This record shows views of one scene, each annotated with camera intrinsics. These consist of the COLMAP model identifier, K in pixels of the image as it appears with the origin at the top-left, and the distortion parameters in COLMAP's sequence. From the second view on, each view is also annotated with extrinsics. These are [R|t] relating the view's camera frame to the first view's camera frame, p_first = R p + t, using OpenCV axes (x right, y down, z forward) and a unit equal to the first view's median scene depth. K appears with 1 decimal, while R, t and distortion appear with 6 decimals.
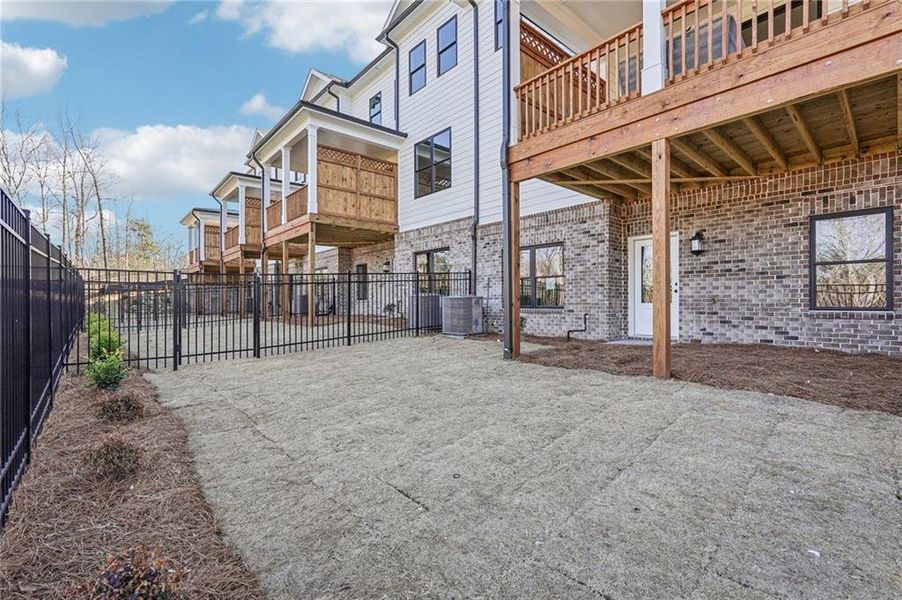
lens RADIAL K [[402.3, 0, 469.0], [0, 402.3, 294.7], [0, 0, 1]] dist [-0.011923, 0.007177]
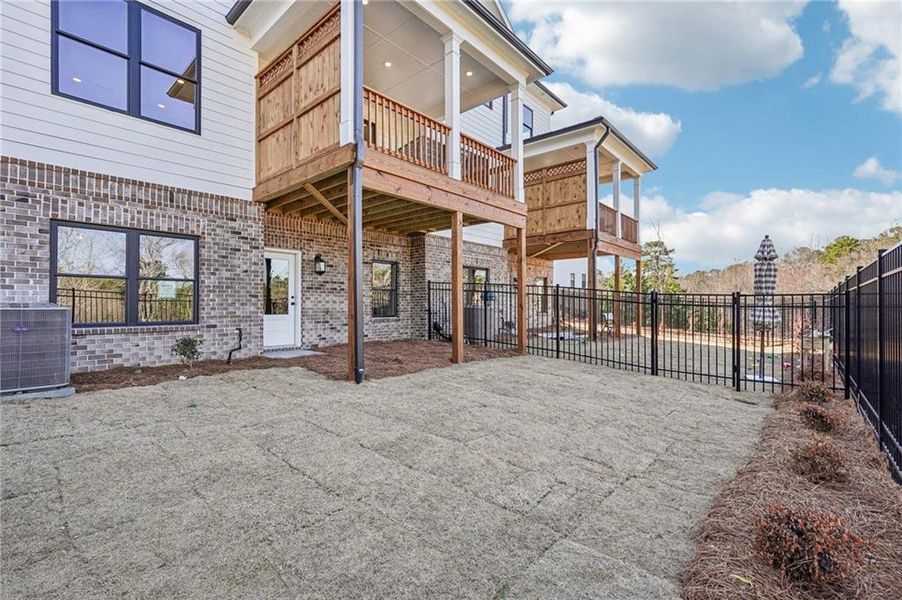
lens RADIAL K [[402.3, 0, 457.2], [0, 402.3, 307.5], [0, 0, 1]] dist [-0.011923, 0.007177]
pose [[-0.105627, 0.006278, 0.994386, -0.682747], [-0.007324, 0.999948, -0.007091, 0.006303], [-0.994379, -0.008032, -0.105576, 0.712883]]
